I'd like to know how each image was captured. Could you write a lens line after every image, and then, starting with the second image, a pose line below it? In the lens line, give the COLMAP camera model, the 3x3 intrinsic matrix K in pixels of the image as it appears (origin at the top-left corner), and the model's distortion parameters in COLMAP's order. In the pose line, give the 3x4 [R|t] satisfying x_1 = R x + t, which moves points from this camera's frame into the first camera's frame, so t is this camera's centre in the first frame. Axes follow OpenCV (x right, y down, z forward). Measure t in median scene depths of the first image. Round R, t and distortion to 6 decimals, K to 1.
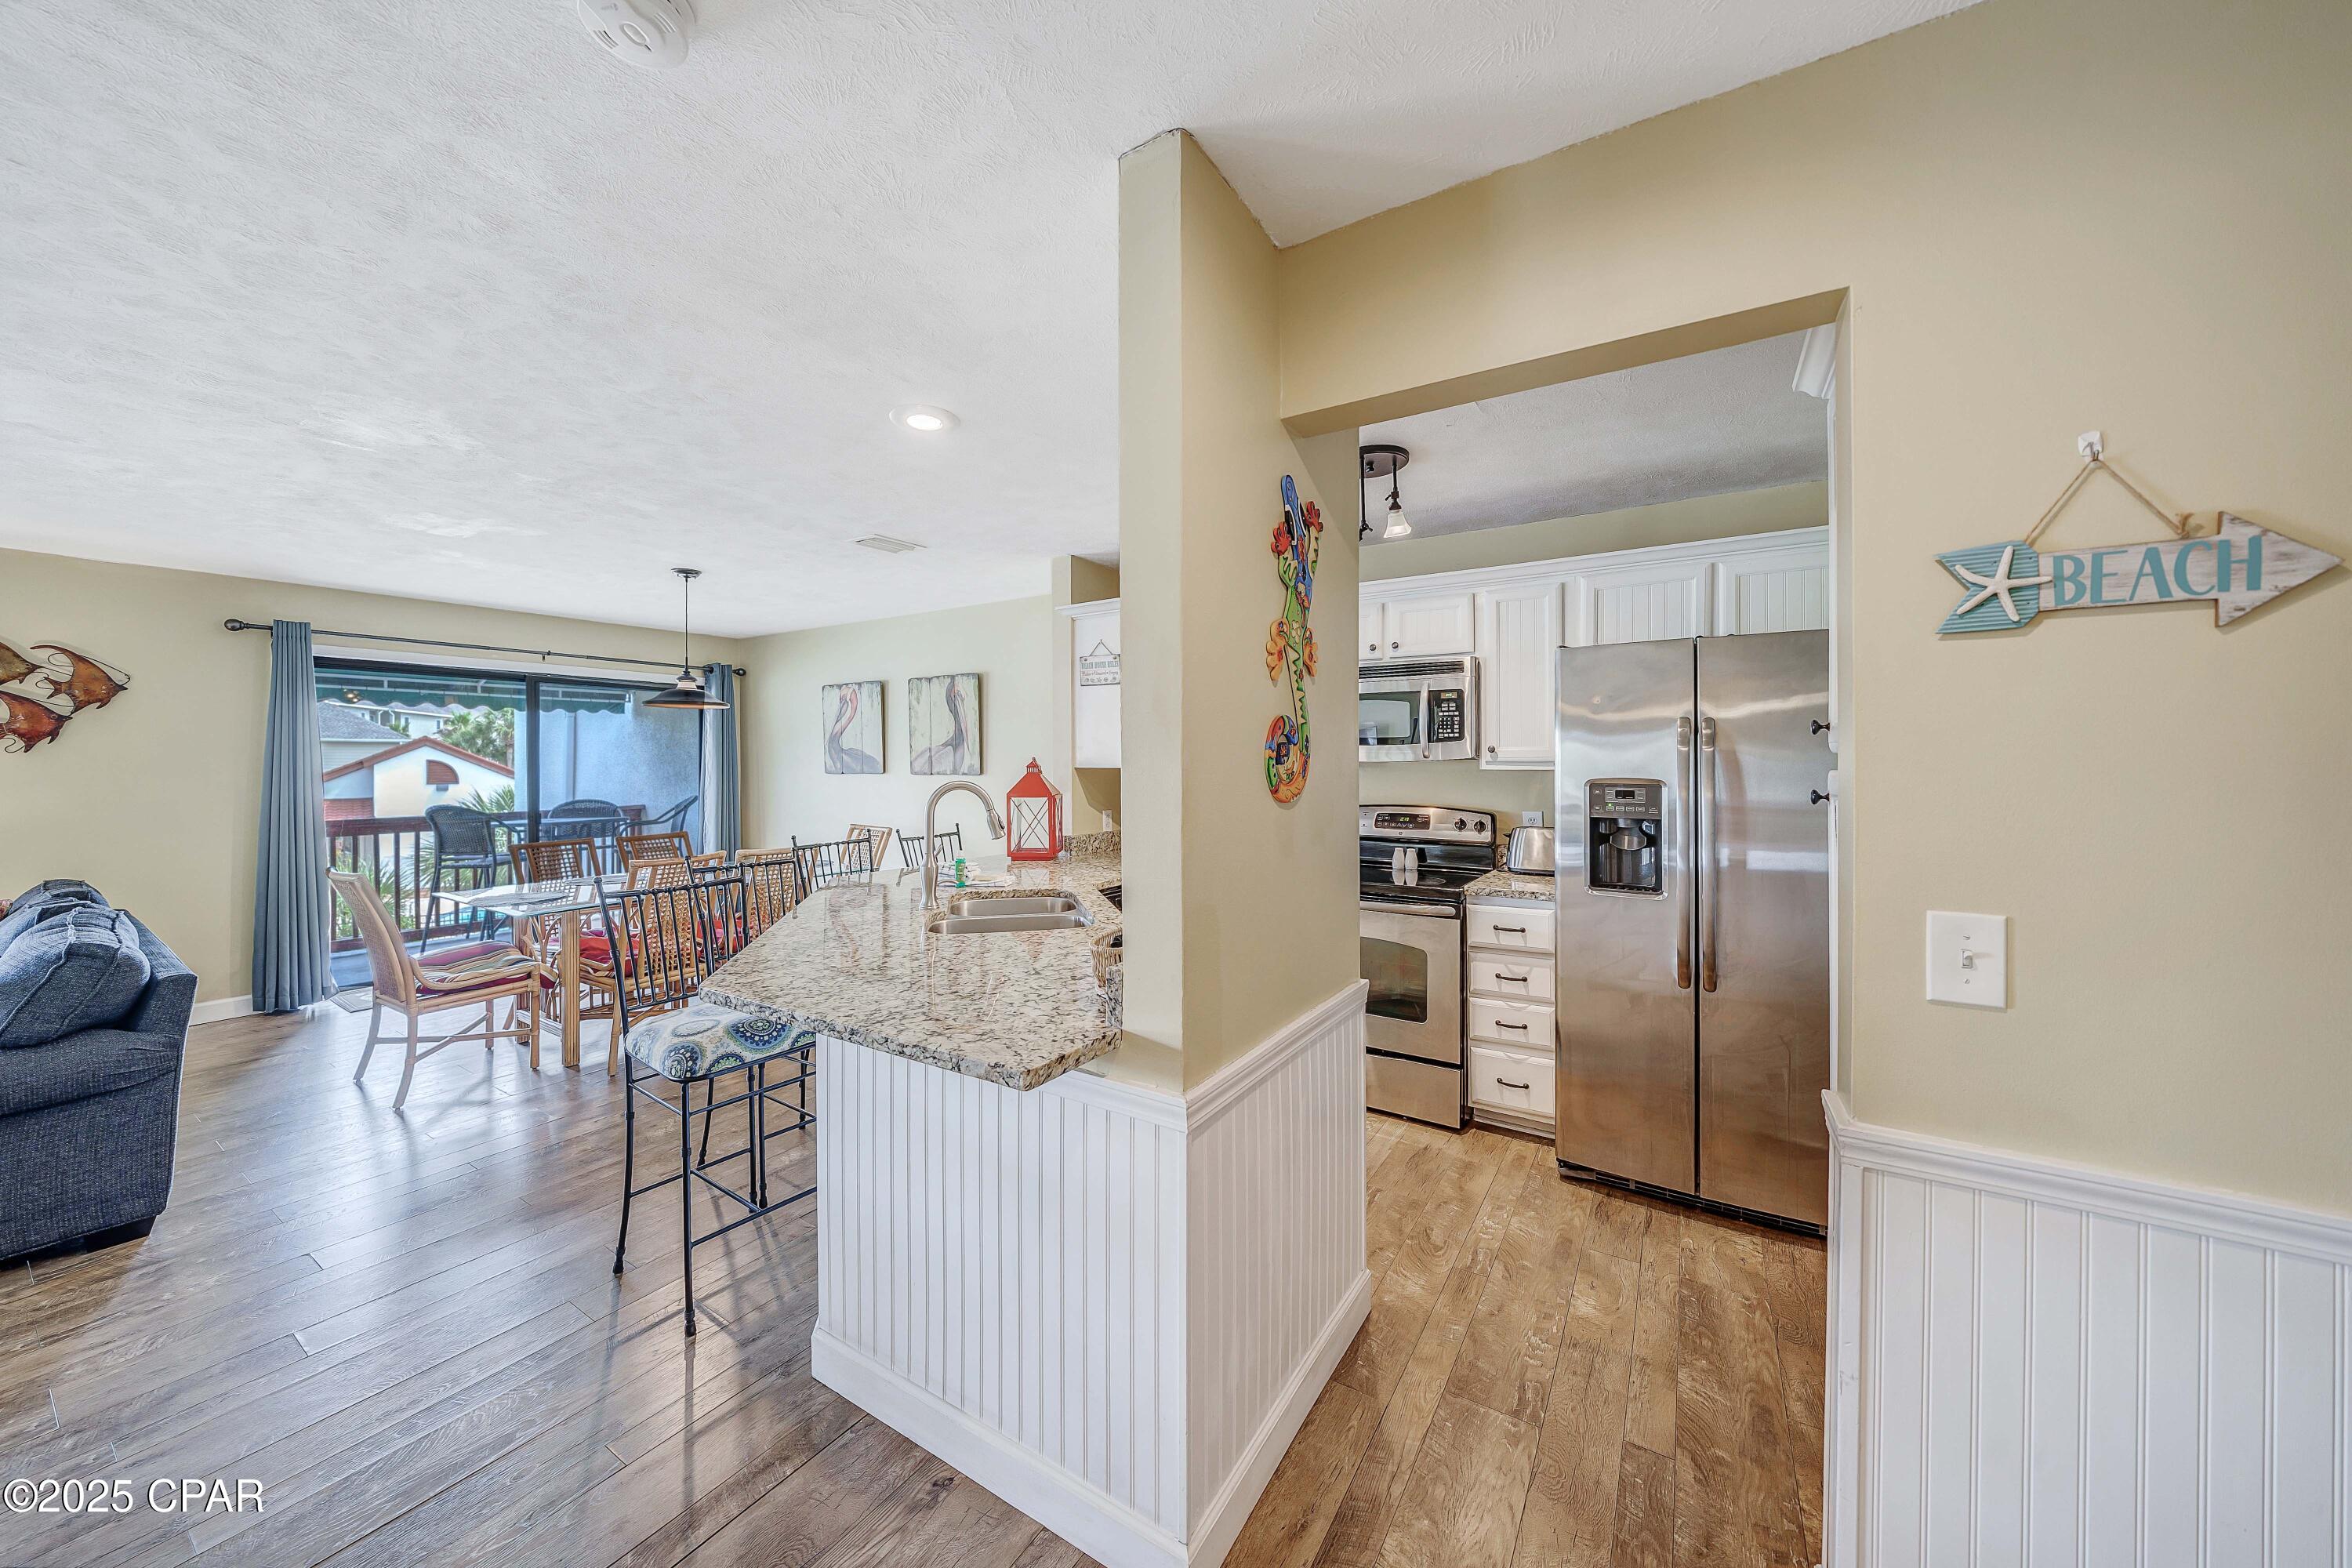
lens RADIAL K [[803.1, 0, 1137.4], [0, 803.1, 763.6], [0, 0, 1]] dist [-0.004957, -0.000132]
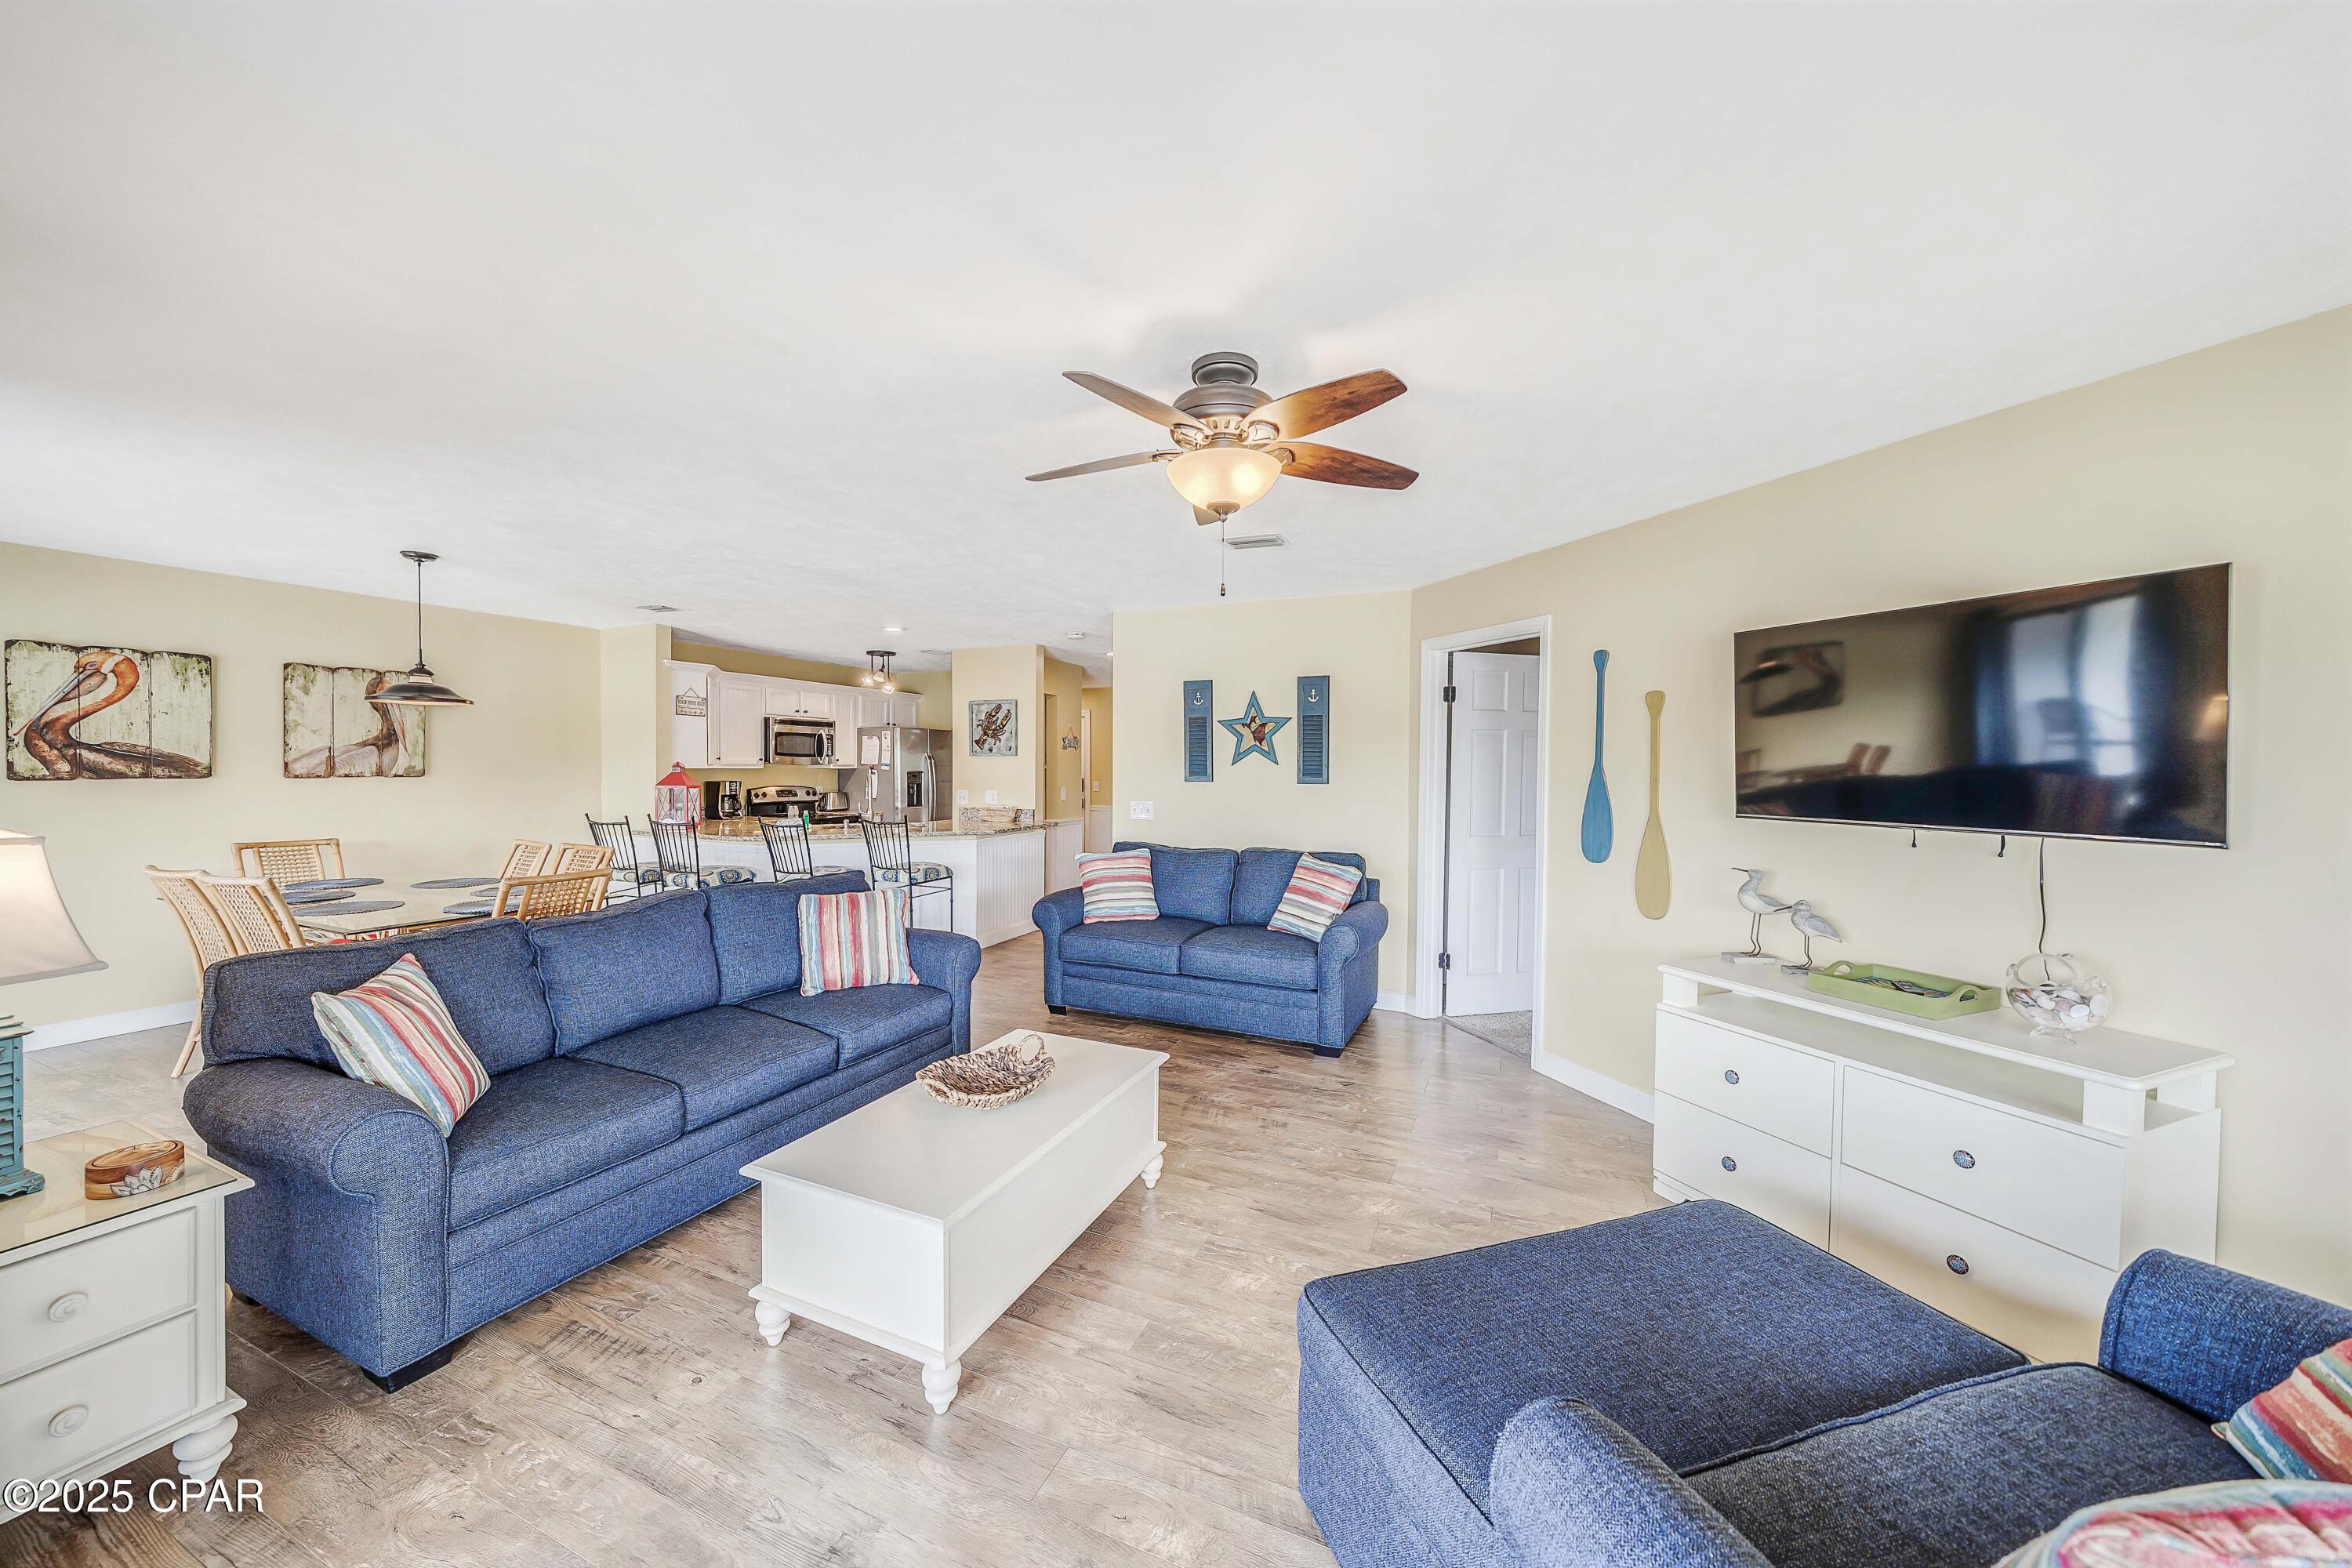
lens RADIAL K [[838.7, 0, 1175.0], [0, 838.7, 776.0], [0, 0, 1]] dist [-0.008672, -0.000147]
pose [[-0.162123, -0.009381, 0.986726, -1.934575], [0.001477, 0.999951, 0.009749, 0.007165], [-0.986770, 0.003038, -0.162101, 0.342807]]
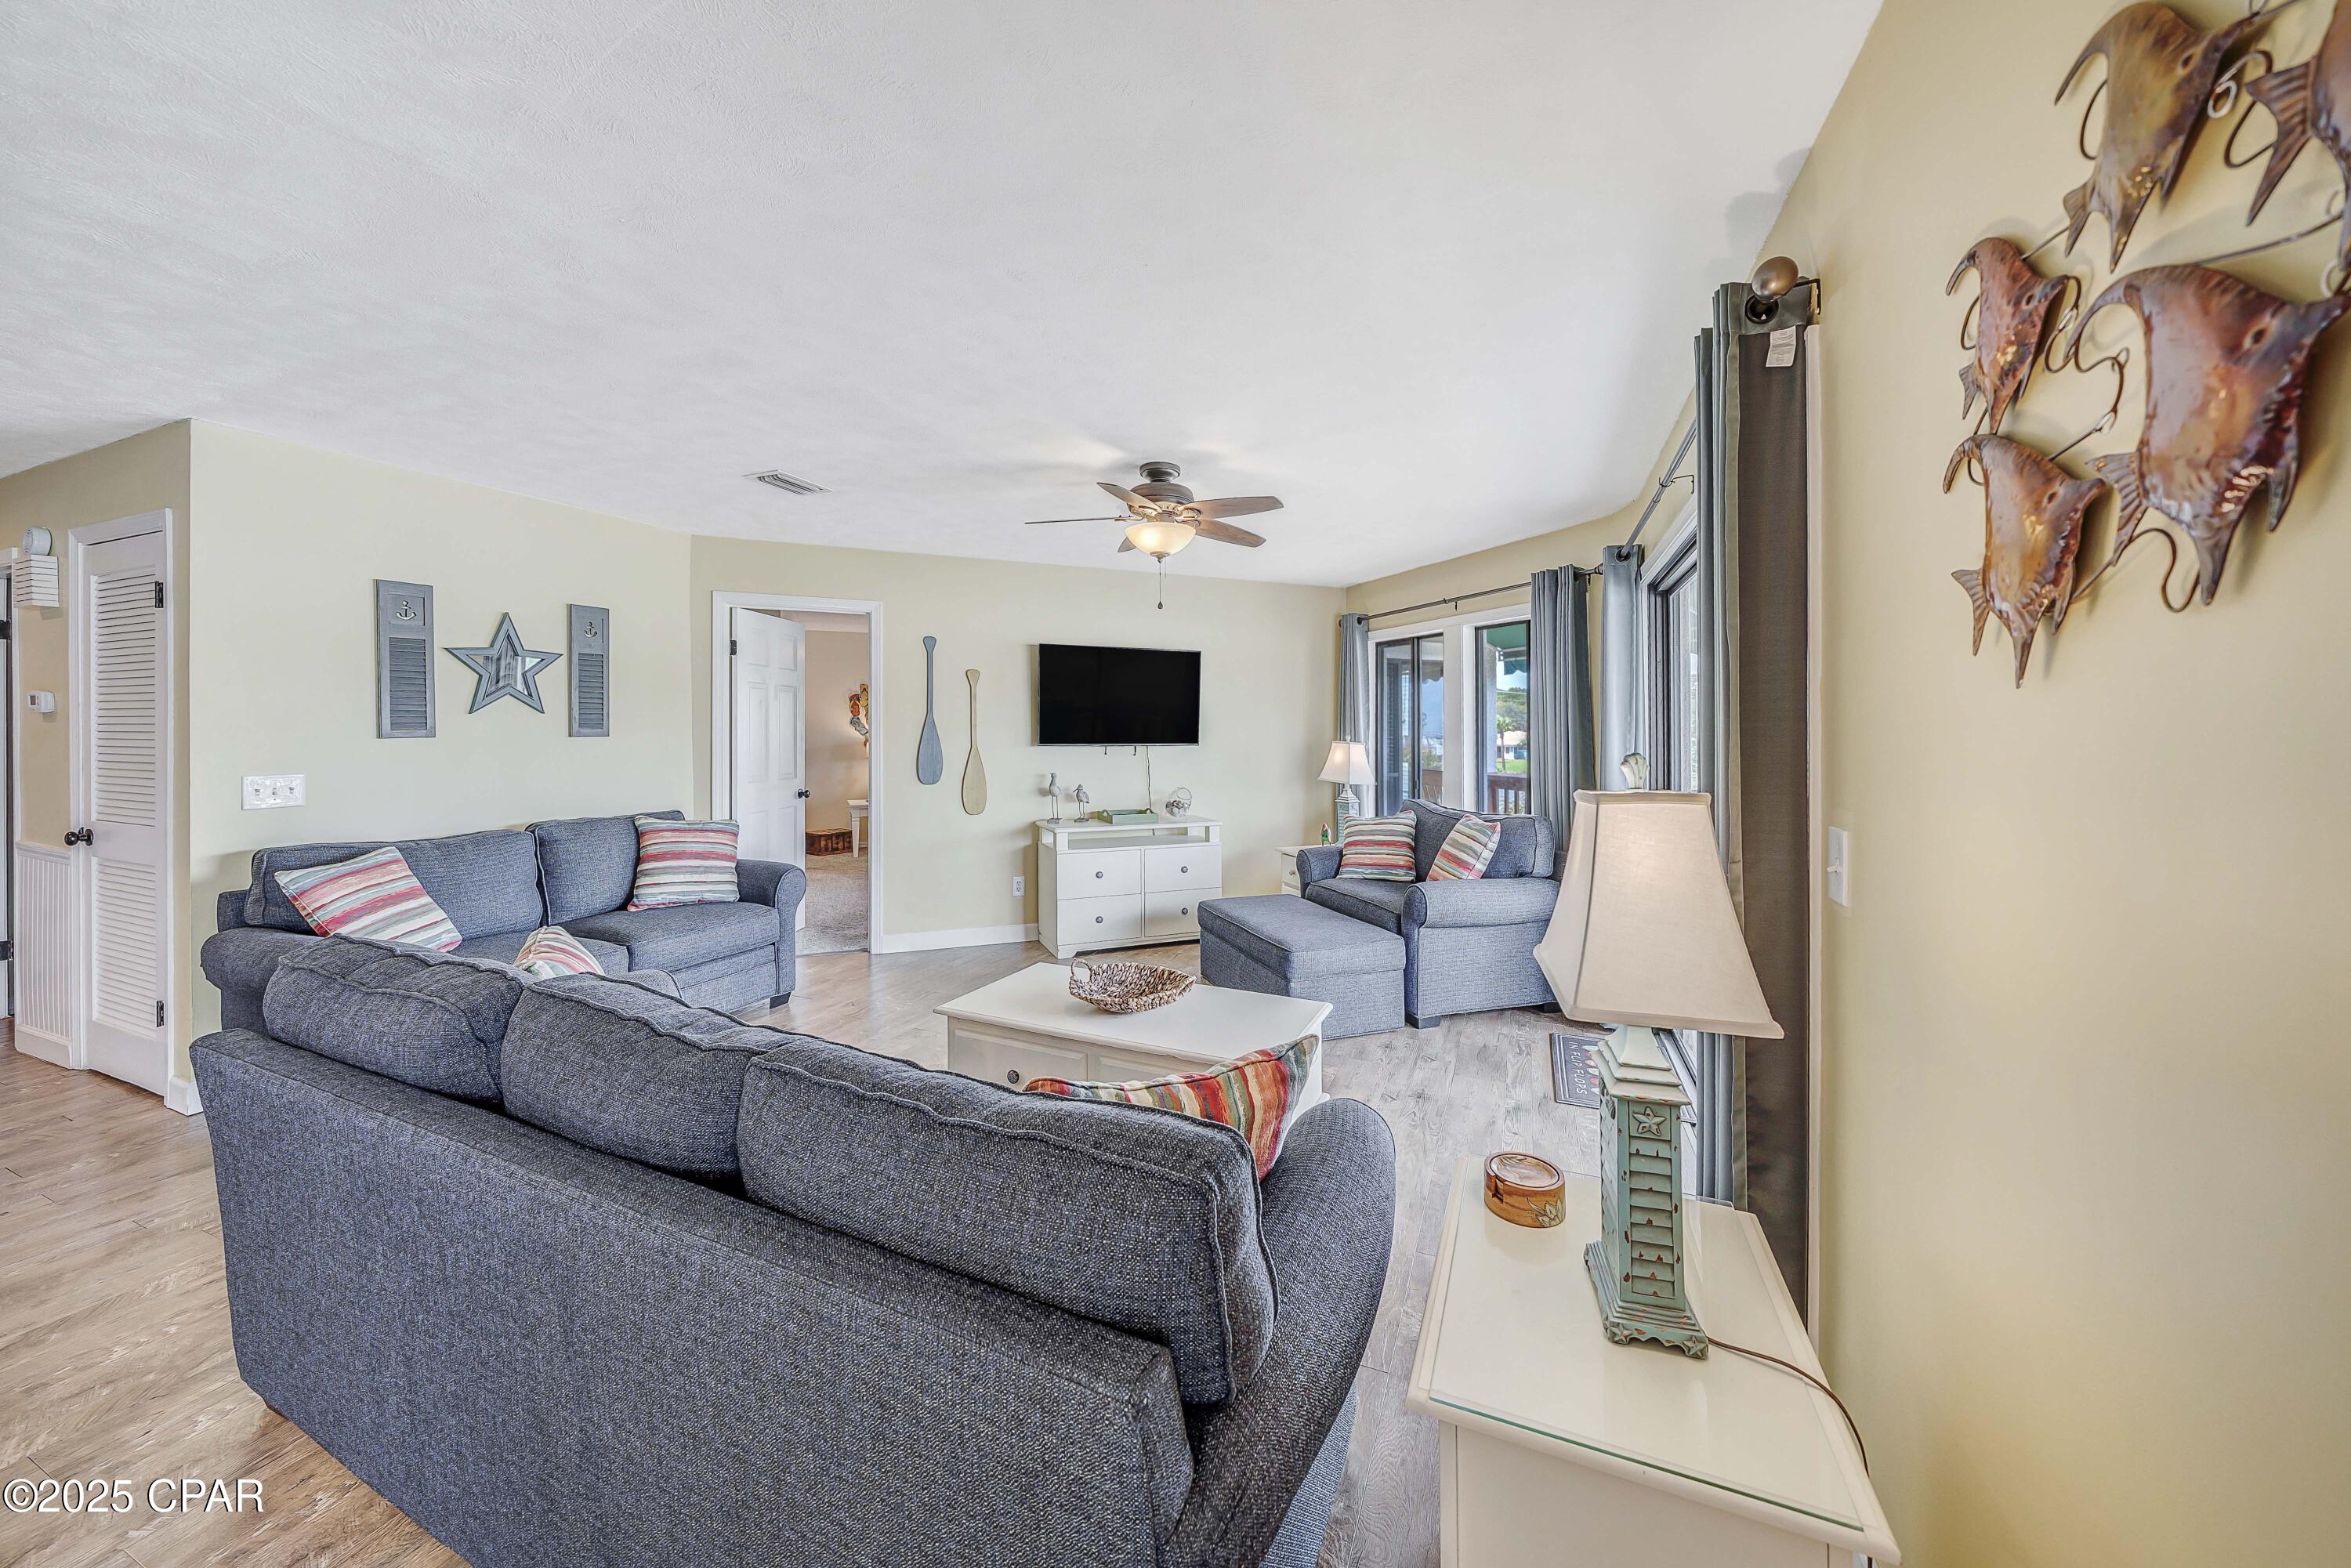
lens RADIAL K [[839.2, 0, 1168.3], [0, 839.2, 723.3], [0, 0, 1]] dist [0.000314, -0.004822]
pose [[-0.982943, -0.000224, -0.183911, -1.179489], [-0.000504, 0.999999, 0.001479, 0.012903], [0.183910, 0.001546, -0.982942, 1.156201]]
